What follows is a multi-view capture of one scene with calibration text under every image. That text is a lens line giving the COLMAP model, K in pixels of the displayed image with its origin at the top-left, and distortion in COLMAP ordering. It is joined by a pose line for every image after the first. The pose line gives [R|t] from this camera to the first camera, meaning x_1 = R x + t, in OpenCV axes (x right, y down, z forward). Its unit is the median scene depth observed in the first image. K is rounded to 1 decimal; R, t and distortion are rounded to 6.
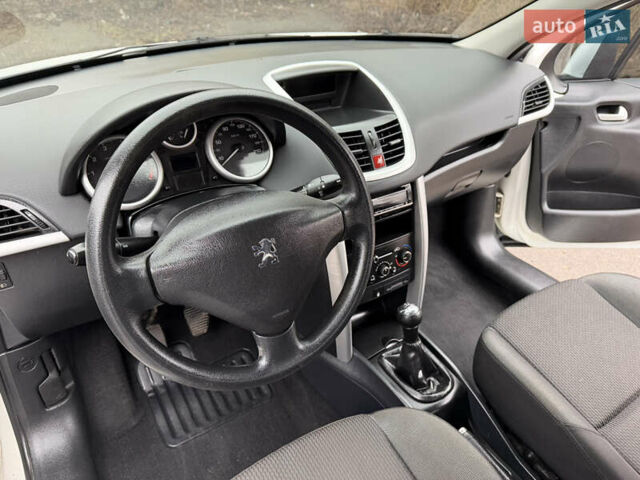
lens RADIAL K [[455.9, 0, 318.3], [0, 455.9, 242.6], [0, 0, 1]] dist [0.018371, -0.011490]
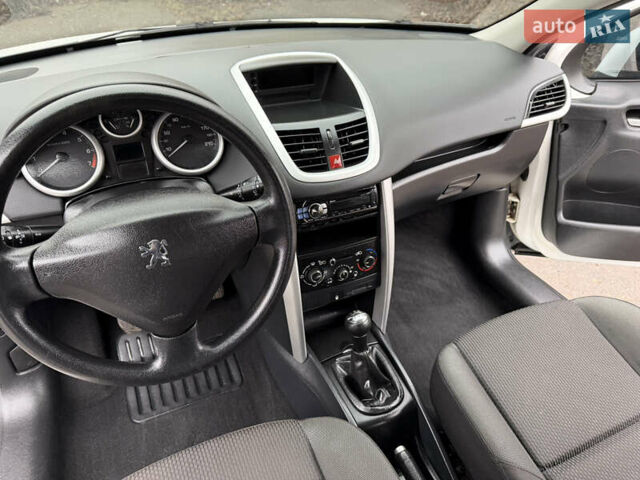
lens RADIAL K [[455.9, 0, 320.9], [0, 455.9, 238.2], [0, 0, 1]] dist [0.018371, -0.011490]
pose [[0.989190, 0.083655, -0.120437, 0.187965], [-0.079900, 0.996164, 0.035686, -0.040397], [0.122961, -0.025677, 0.992079, 0.034463]]
